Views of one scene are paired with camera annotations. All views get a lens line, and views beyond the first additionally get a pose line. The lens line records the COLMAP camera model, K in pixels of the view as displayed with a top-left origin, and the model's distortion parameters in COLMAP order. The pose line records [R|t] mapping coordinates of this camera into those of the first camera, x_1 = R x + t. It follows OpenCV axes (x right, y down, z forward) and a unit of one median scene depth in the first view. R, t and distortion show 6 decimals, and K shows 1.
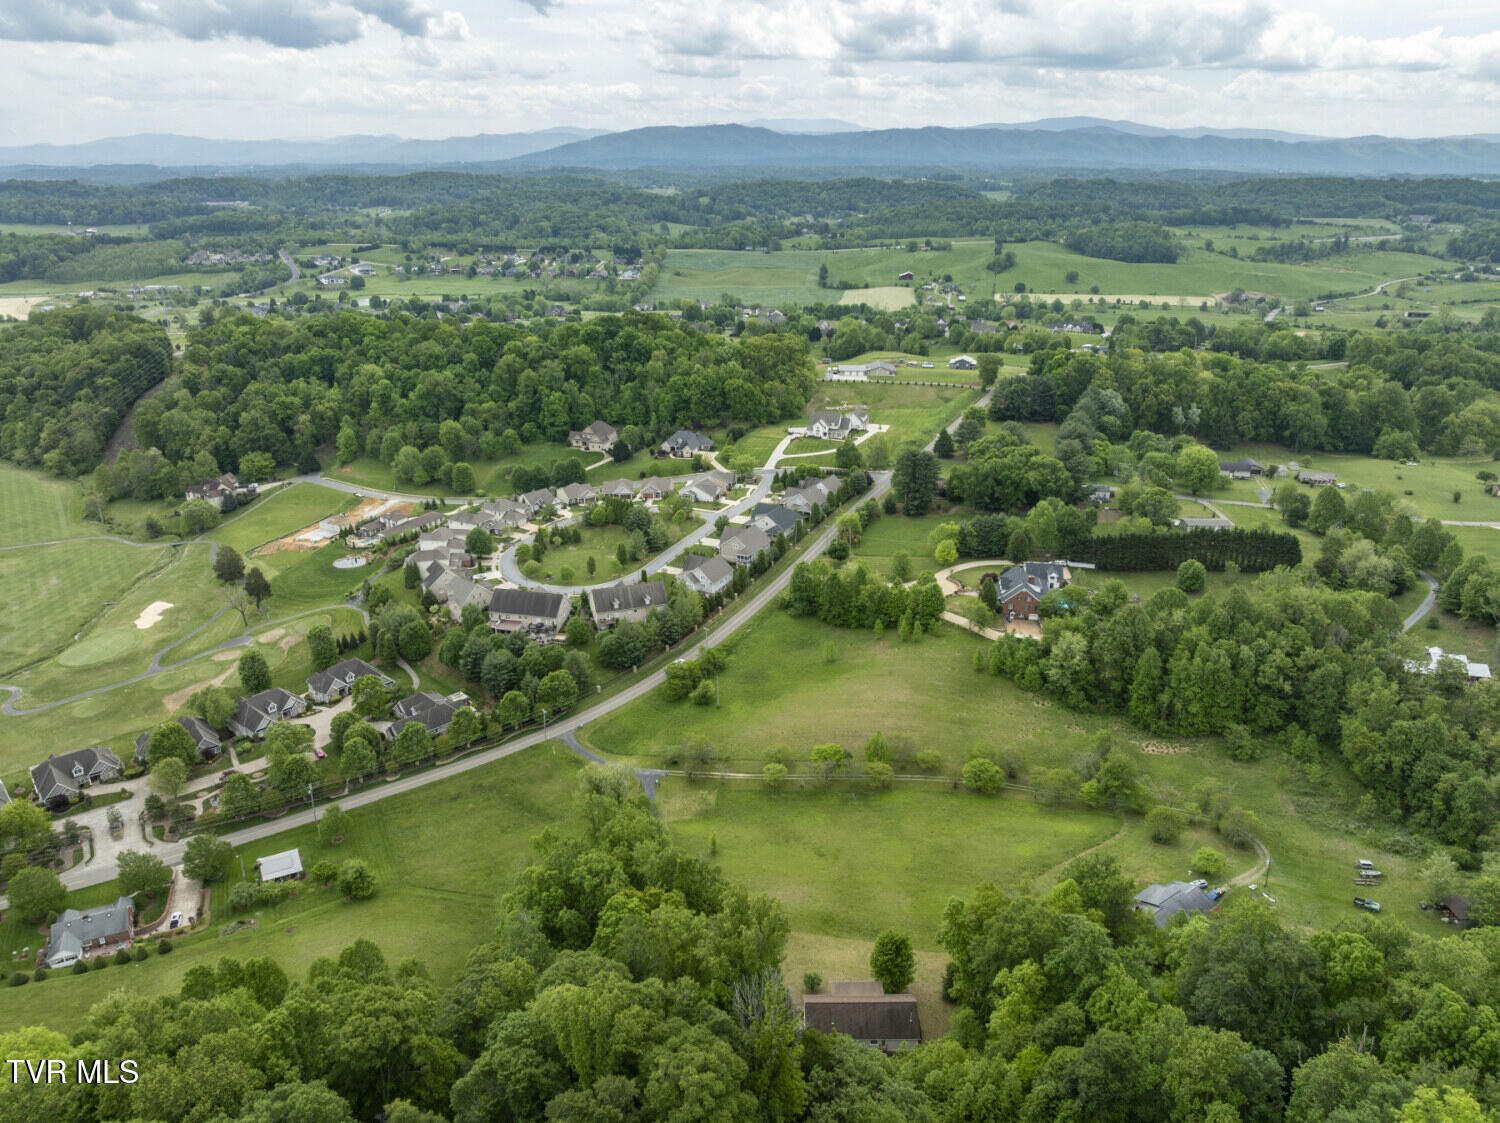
lens RADIAL K [[1052.3, 0, 756.3], [0, 1052.3, 560.9], [0, 0, 1]] dist [-0.032925, -0.008166]
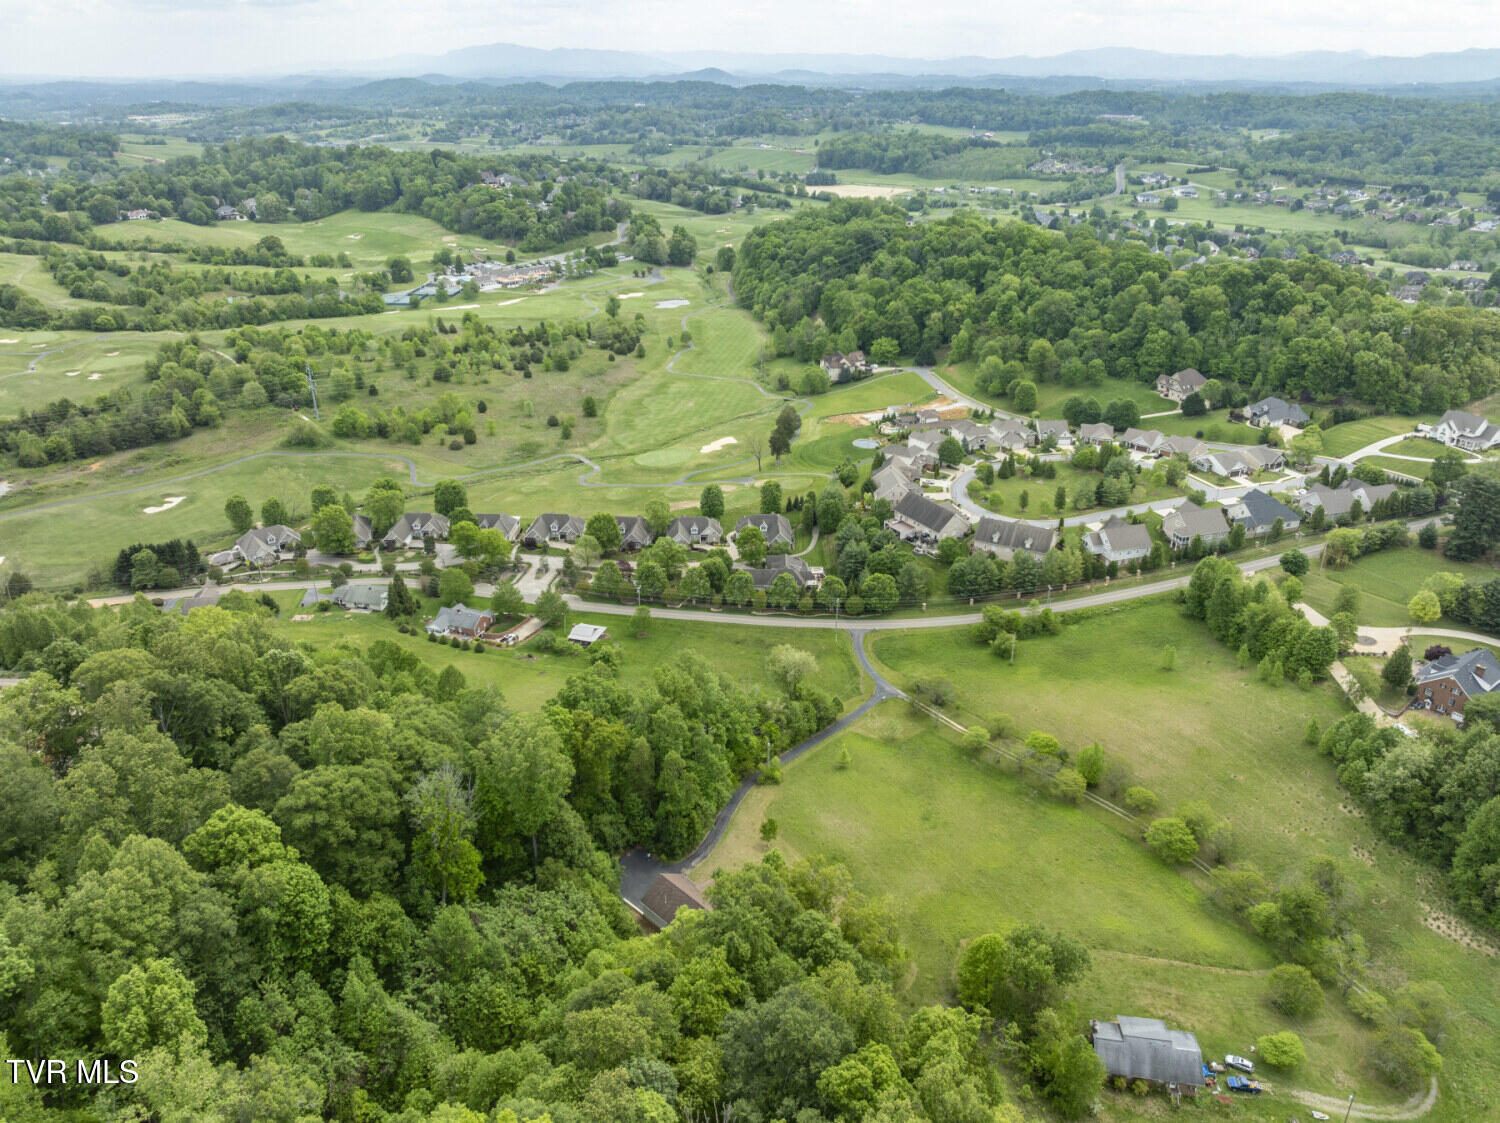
lens RADIAL K [[1052.3, 0, 756.3], [0, 1052.3, 560.9], [0, 0, 1]] dist [-0.032925, -0.008166]
pose [[0.696825, 0.304540, -0.649377, 0.227691], [-0.258921, 0.951138, 0.168218, -0.029078], [0.668876, 0.050919, 0.741628, 0.078734]]
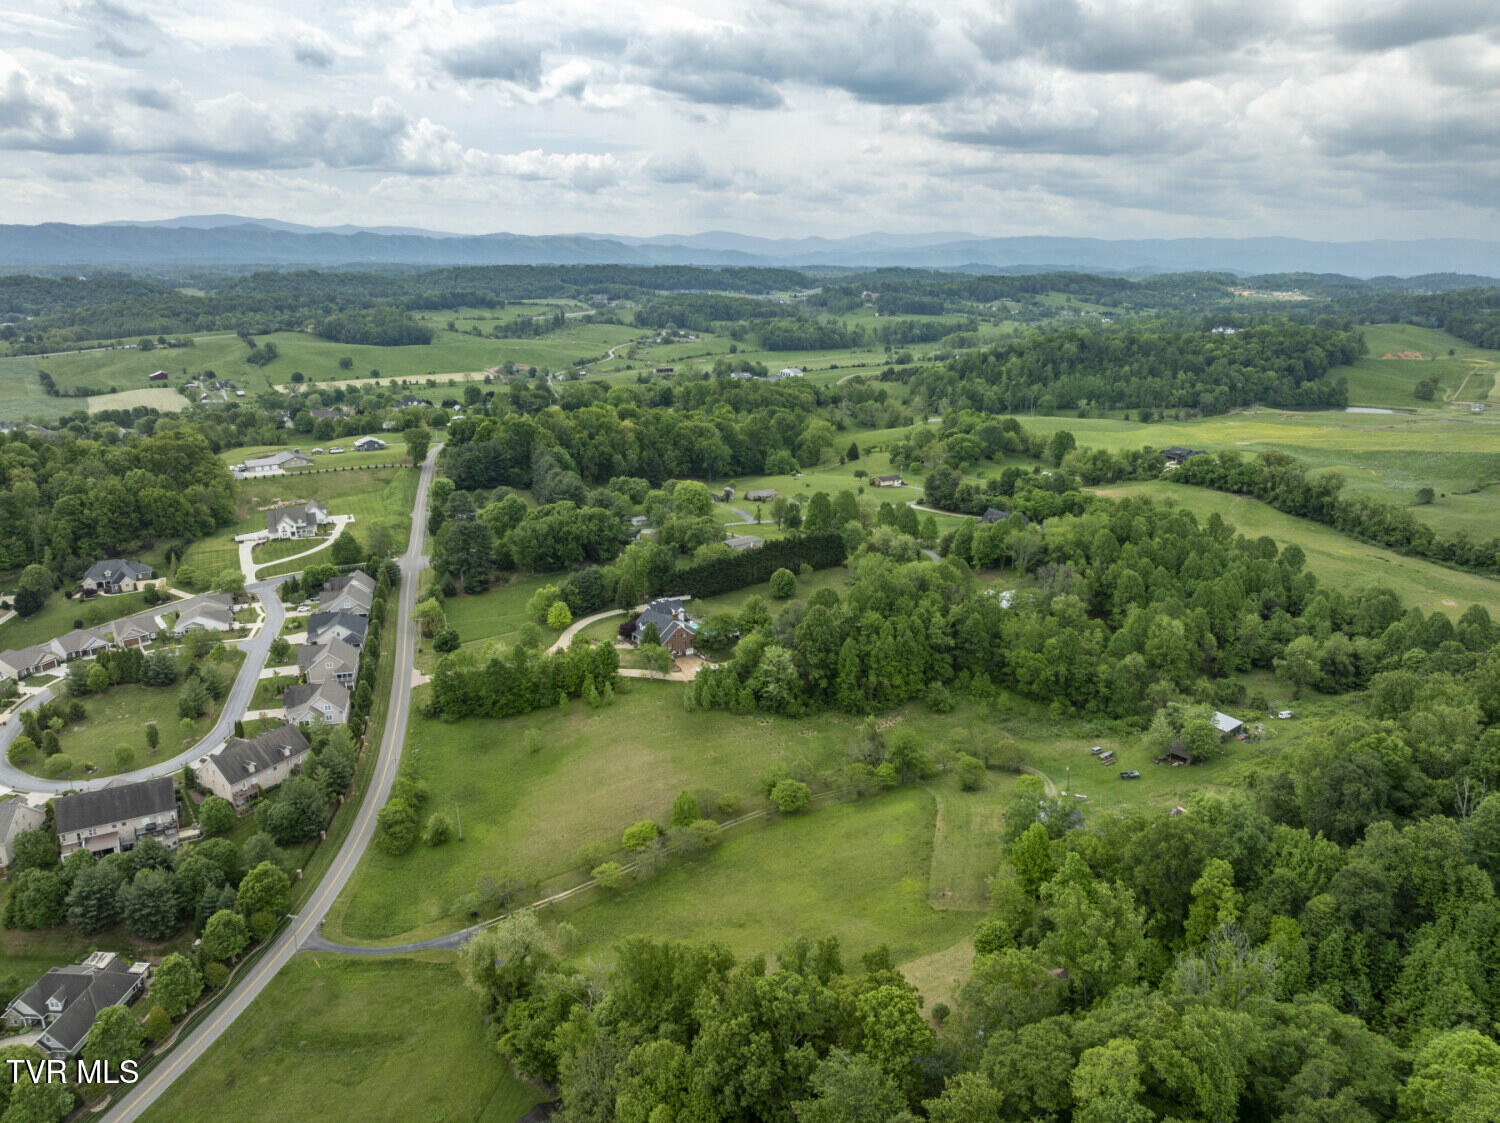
lens RADIAL K [[1052.3, 0, 756.3], [0, 1052.3, 560.9], [0, 0, 1]] dist [-0.032925, -0.008166]
pose [[0.739047, -0.182582, 0.648440, -0.207641], [0.237081, 0.971484, 0.003333, -0.012211], [-0.630557, 0.151269, 0.761259, 0.113614]]
